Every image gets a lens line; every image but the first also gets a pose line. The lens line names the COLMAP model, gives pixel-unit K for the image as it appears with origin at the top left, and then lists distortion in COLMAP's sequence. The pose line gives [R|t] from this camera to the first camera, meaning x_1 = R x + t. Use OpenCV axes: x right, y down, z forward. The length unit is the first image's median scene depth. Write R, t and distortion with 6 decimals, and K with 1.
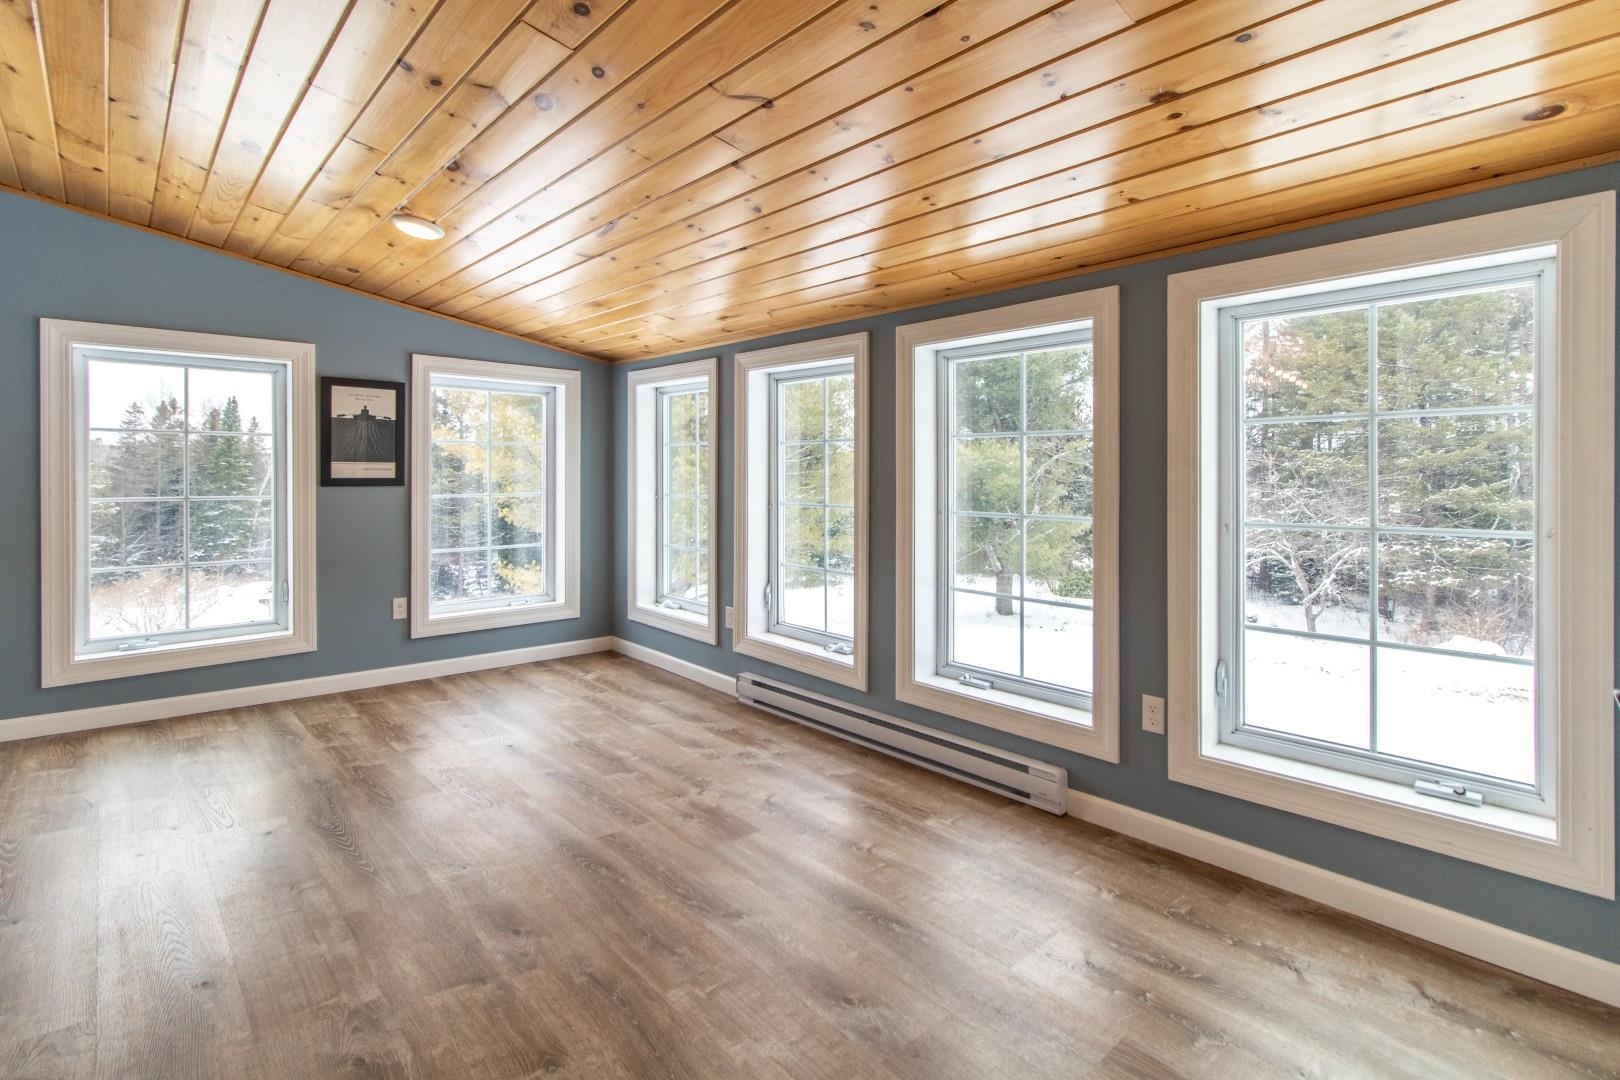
lens RADIAL K [[768.0, 0, 844.7], [0, 768.0, 475.6], [0, 0, 1]] dist [-0.002798, 0.000617]
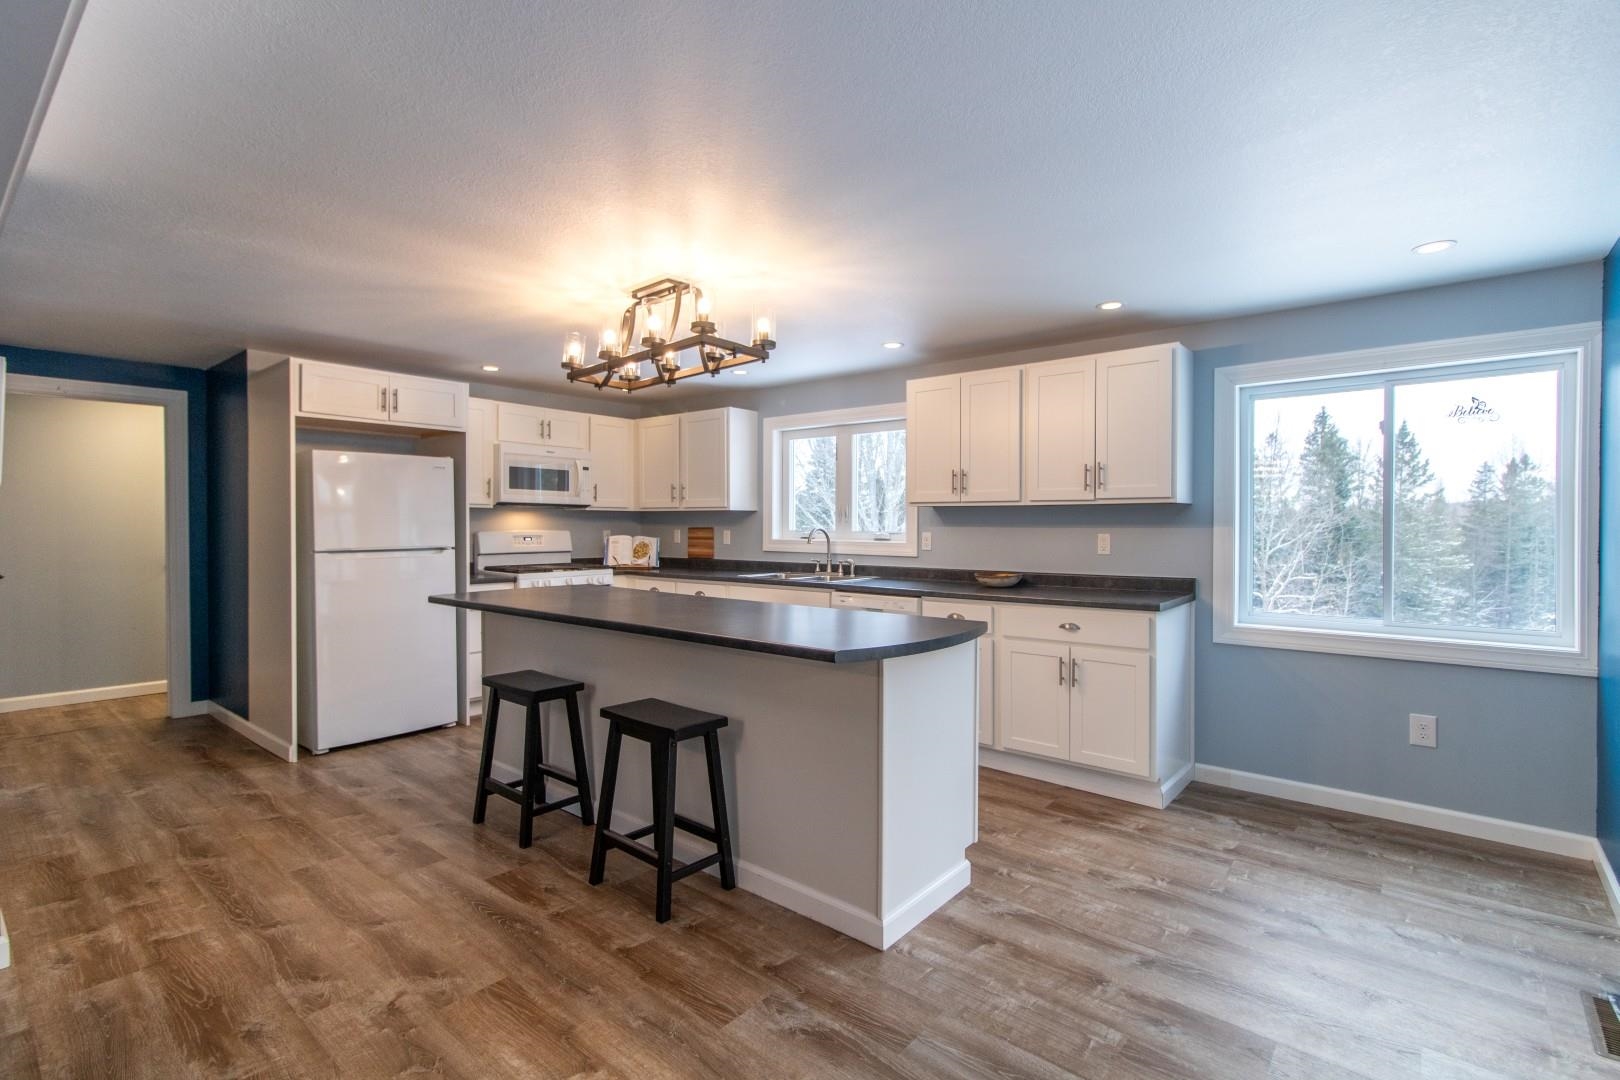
lens RADIAL K [[752.9, 0, 817.7], [0, 752.9, 533.1], [0, 0, 1]] dist [-0.000040, -0.000591]
pose [[0.110062, 0.012619, -0.993845, -0.327656], [-0.010046, 0.999882, 0.011583, -0.055230], [0.993874, 0.008709, 0.110175, -0.107685]]
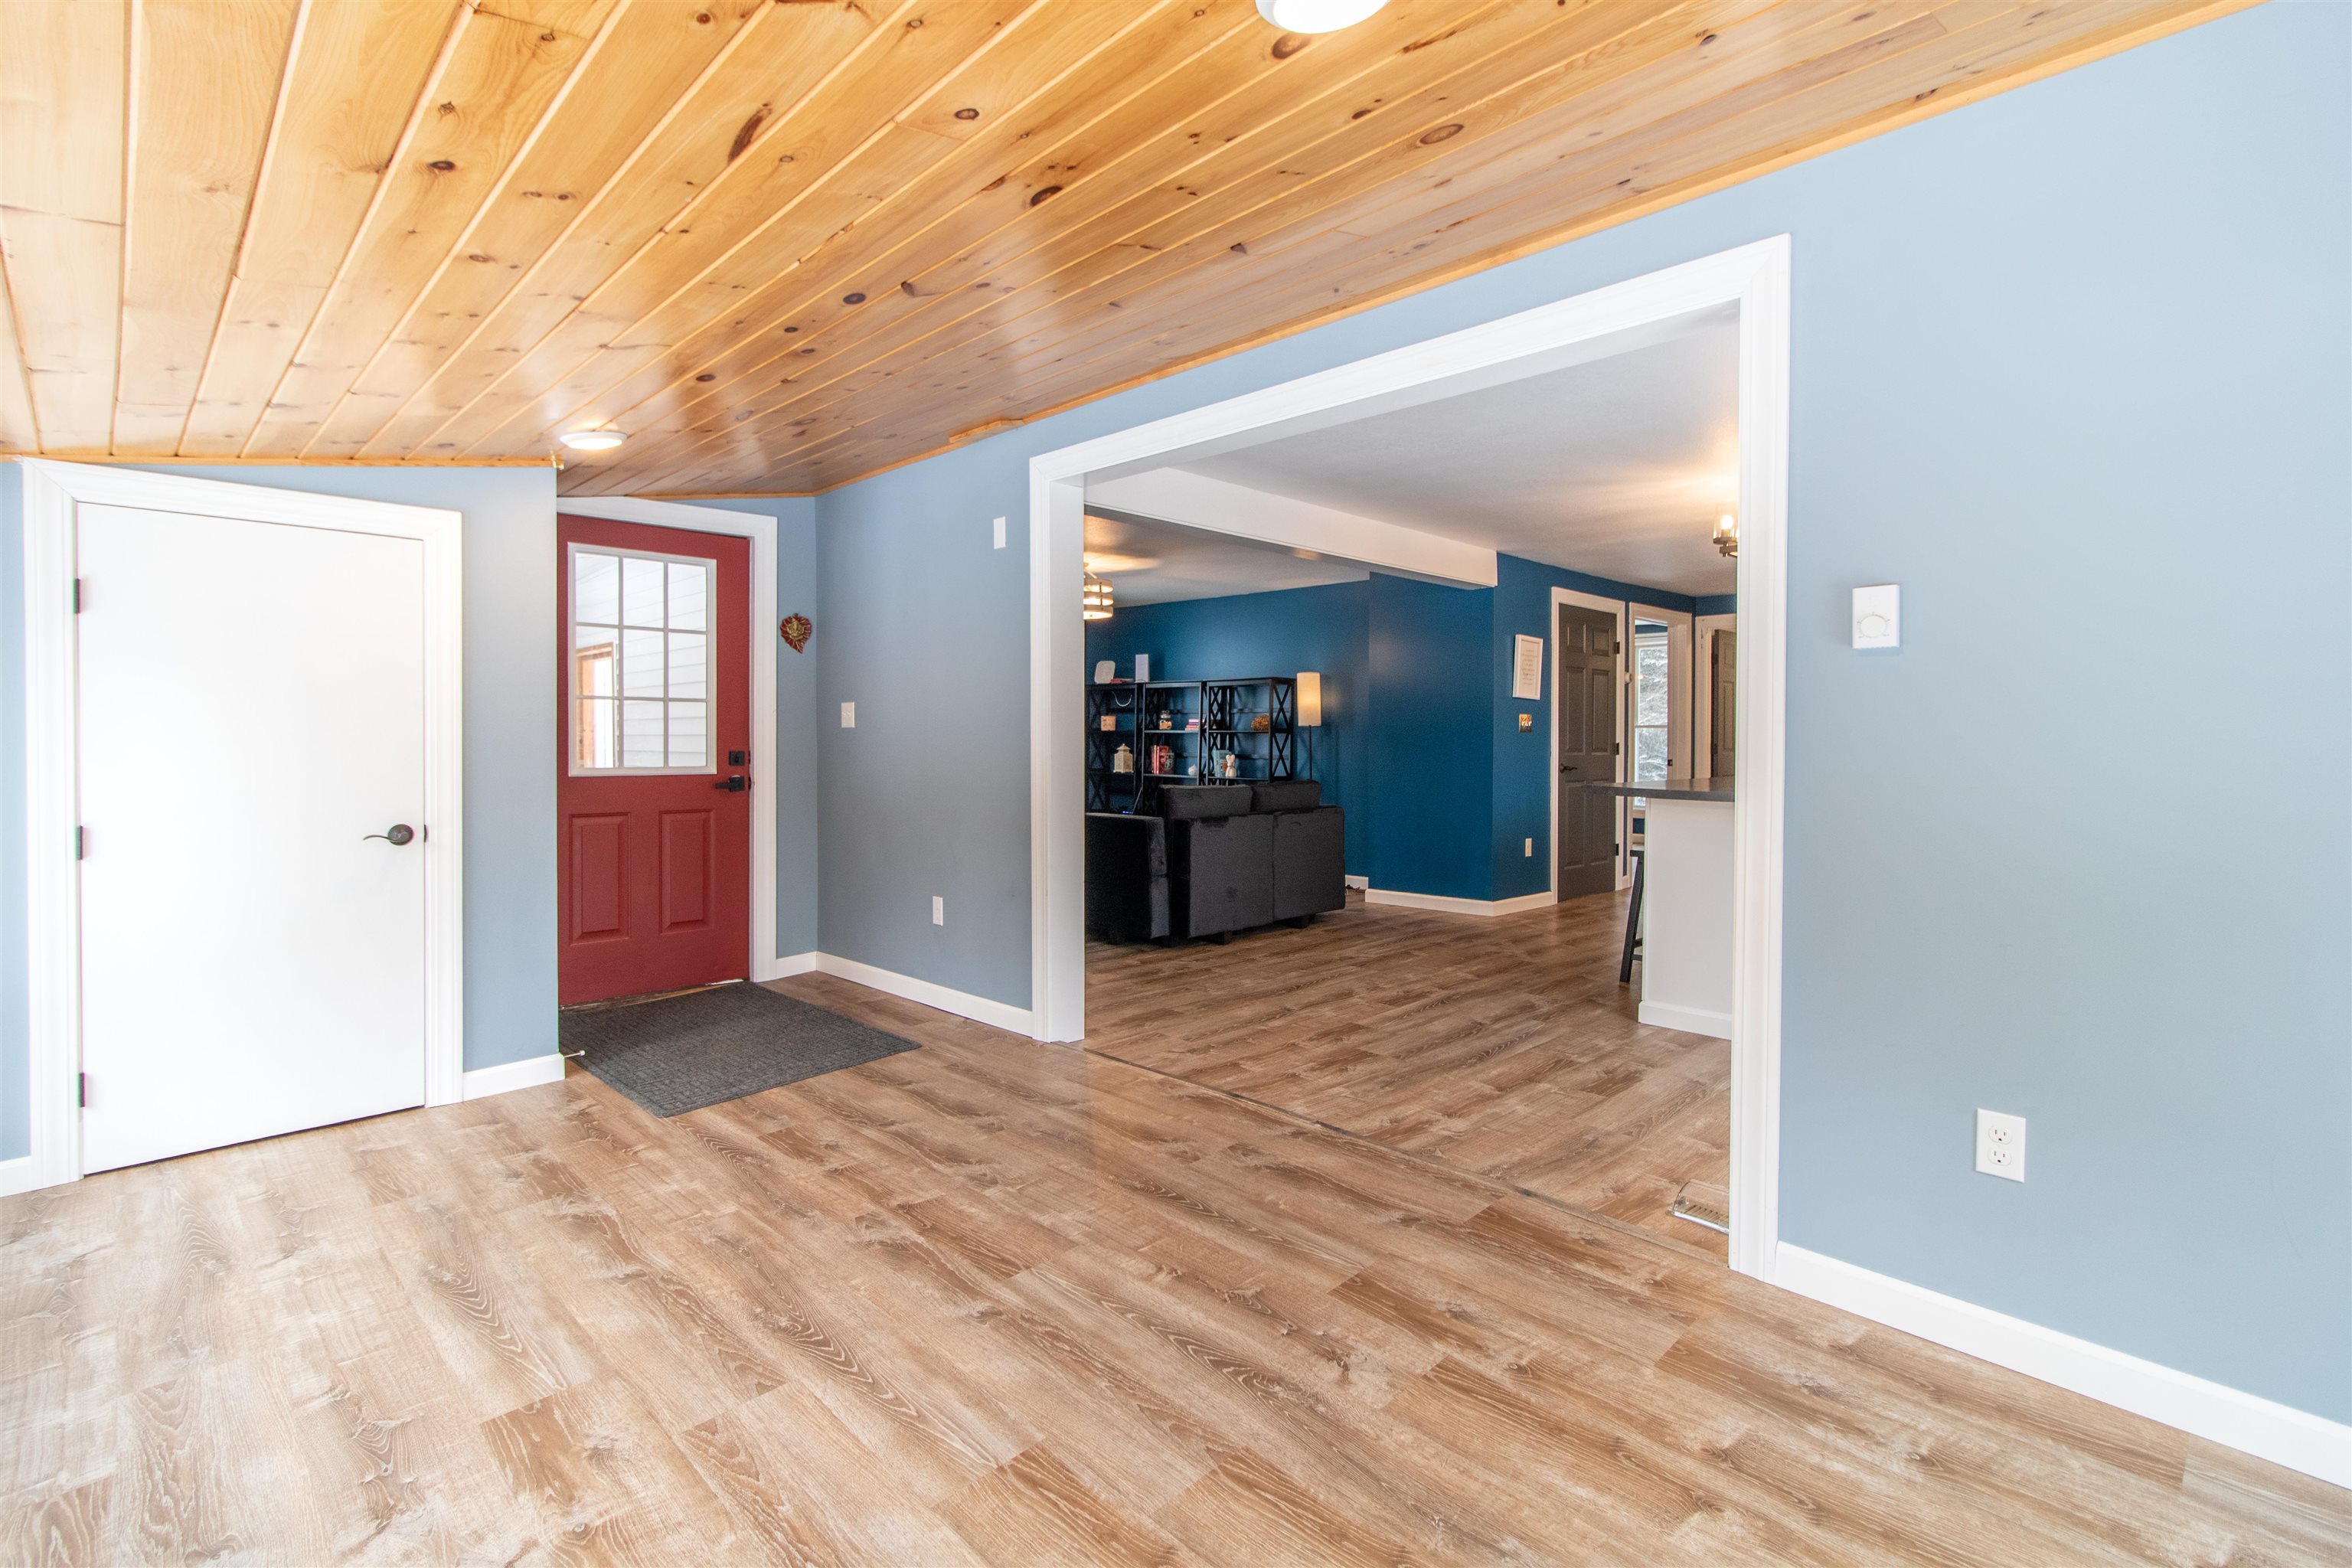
lens RADIAL K [[1110.6, 0, 1170.7], [0, 1110.6, 757.7], [0, 0, 1]] dist [0.000696, 0.000409]
pose [[-0.999934, -0.004017, 0.010736, -0.454747], [-0.003760, 0.999707, 0.023901, -0.015386], [-0.010828, 0.023859, -0.999657, 1.342334]]
